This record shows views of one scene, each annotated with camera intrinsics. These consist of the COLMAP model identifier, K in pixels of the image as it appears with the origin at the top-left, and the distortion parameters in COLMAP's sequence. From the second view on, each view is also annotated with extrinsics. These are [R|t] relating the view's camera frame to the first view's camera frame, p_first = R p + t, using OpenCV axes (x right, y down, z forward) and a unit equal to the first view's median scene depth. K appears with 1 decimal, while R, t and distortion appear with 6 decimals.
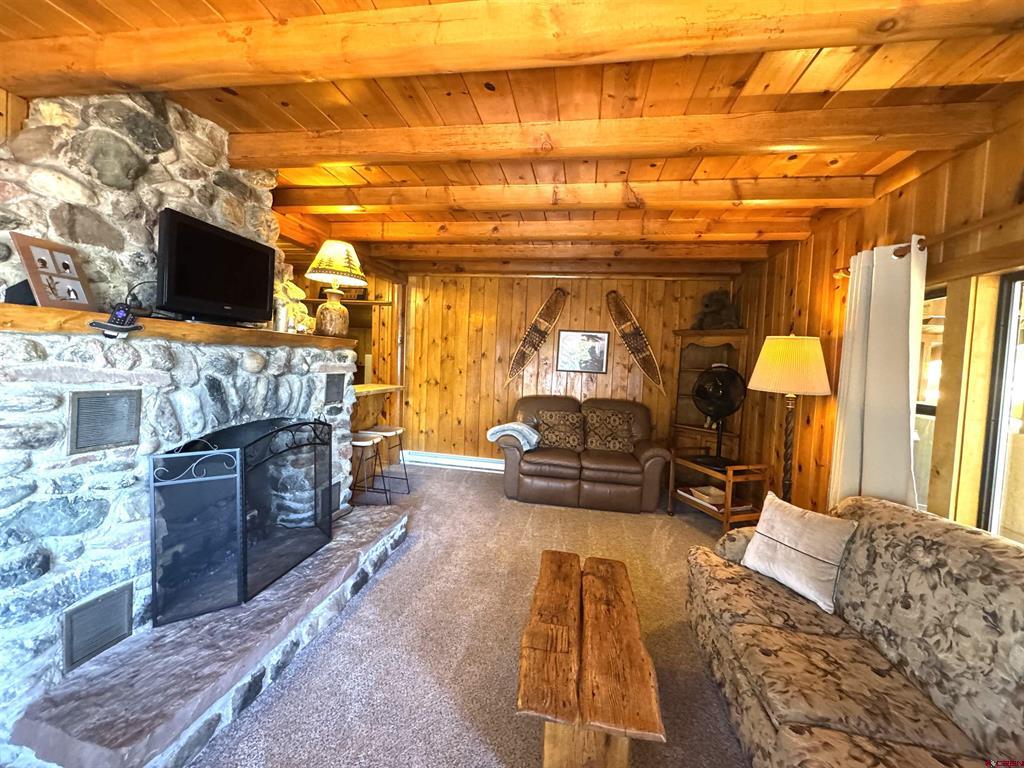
lens RADIAL K [[411.2, 0, 512.1], [0, 411.2, 380.7], [0, 0, 1]] dist [-0.001624, 0.000207]
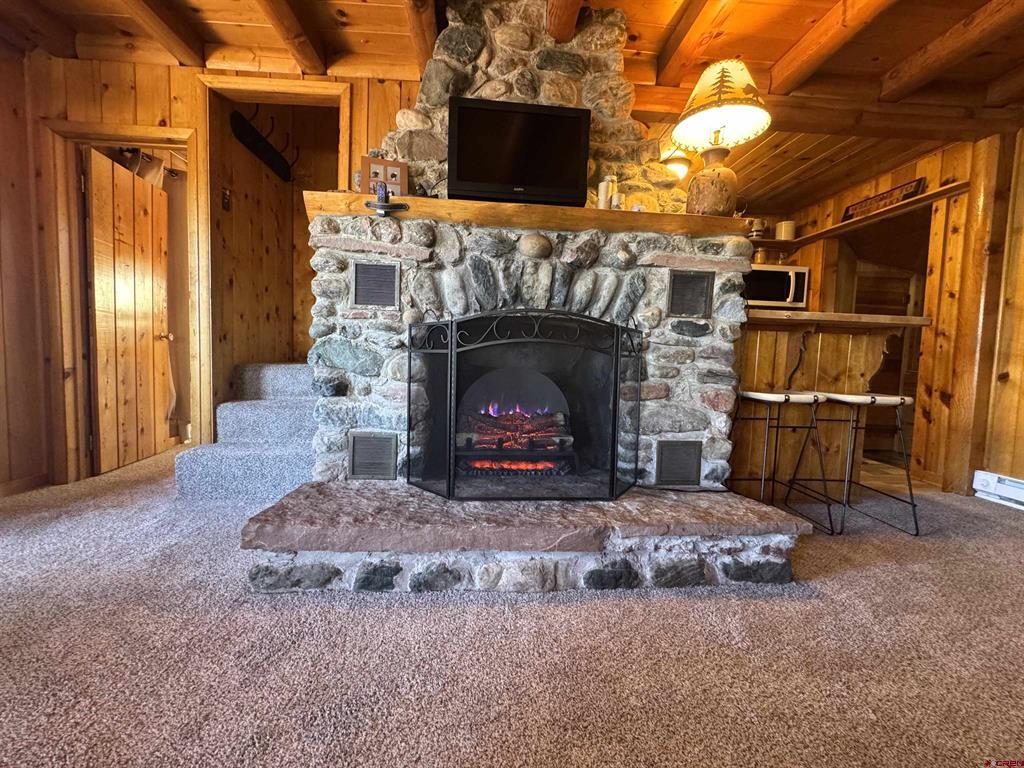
lens RADIAL K [[411.2, 0, 510.1], [0, 411.2, 381.8], [0, 0, 1]] dist [-0.001624, 0.000207]
pose [[0.227848, 0.026250, -0.973343, 0.194111], [-0.072910, 0.997290, 0.009828, 0.230034], [0.970963, 0.068727, 0.229144, 0.765272]]
